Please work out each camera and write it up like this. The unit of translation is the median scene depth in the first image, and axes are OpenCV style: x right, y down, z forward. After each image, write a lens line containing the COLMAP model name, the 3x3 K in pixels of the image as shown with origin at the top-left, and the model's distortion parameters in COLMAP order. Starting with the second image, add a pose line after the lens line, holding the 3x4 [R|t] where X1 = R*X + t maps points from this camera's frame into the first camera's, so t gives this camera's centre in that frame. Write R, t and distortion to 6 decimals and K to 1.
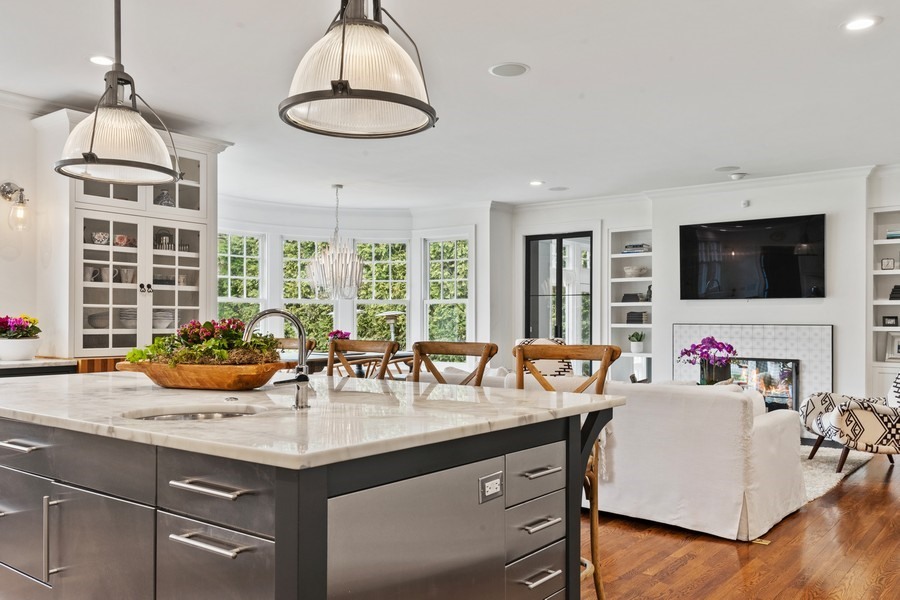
lens RADIAL K [[755.9, 0, 449.5], [0, 755.9, 312.8], [0, 0, 1]] dist [0.052687, -0.042388]
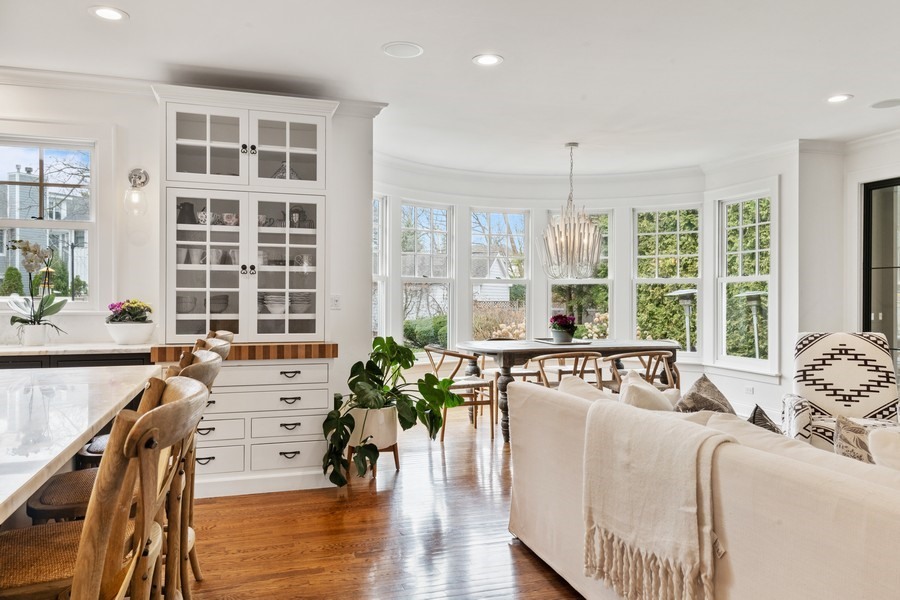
lens RADIAL K [[675.8, 0, 452.4], [0, 675.8, 279.1], [0, 0, 1]] dist [0.029558, -0.010436]
pose [[0.822090, -0.018297, -0.569063, 0.257590], [0.006192, 0.999712, -0.023198, -0.000678], [0.569324, 0.015548, 0.821967, 0.462930]]
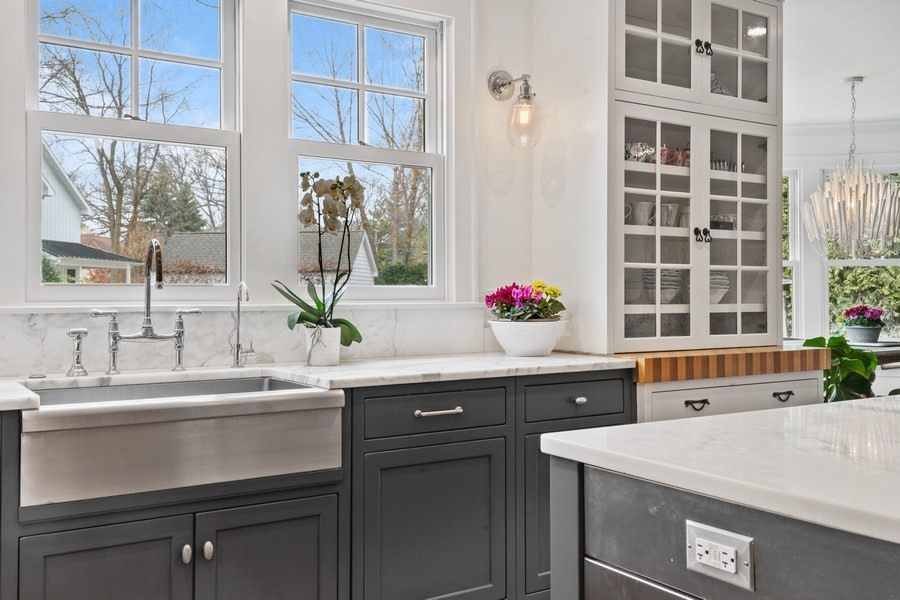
lens RADIAL K [[862.5, 0, 412.2], [0, 862.5, 284.4], [0, 0, 1]] dist [0.006623, 0.000000]
pose [[0.936740, -0.007527, -0.349945, -0.368152], [0.007525, 0.999971, -0.001365, 0.004538], [0.349945, -0.001354, 0.936769, 0.291890]]
